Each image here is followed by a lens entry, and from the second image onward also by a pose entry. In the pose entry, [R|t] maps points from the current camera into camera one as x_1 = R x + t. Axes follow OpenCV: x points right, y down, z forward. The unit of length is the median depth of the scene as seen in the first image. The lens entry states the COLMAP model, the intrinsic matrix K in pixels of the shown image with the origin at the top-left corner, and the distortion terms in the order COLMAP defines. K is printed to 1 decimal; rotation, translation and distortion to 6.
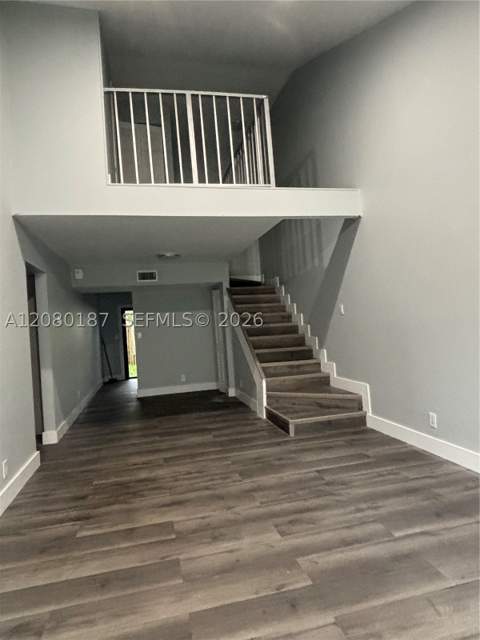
lens RADIAL K [[395.0, 0, 236.7], [0, 395.0, 318.1], [0, 0, 1]] dist [-0.002010, -0.004085]
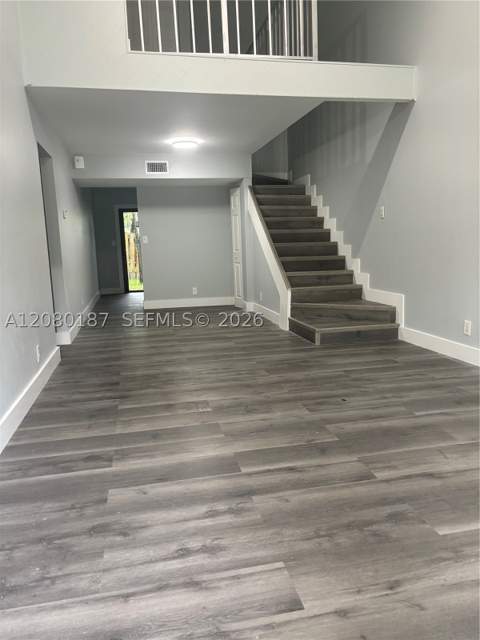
lens RADIAL K [[472.2, 0, 240.0], [0, 472.2, 320.0], [0, 0, 1]] dist [0.000150, -0.000222]
pose [[0.999202, 0.037411, -0.014011, -0.036876], [-0.034125, 0.981673, 0.187492, 0.035437], [0.020768, -0.186864, 0.982166, -0.119693]]
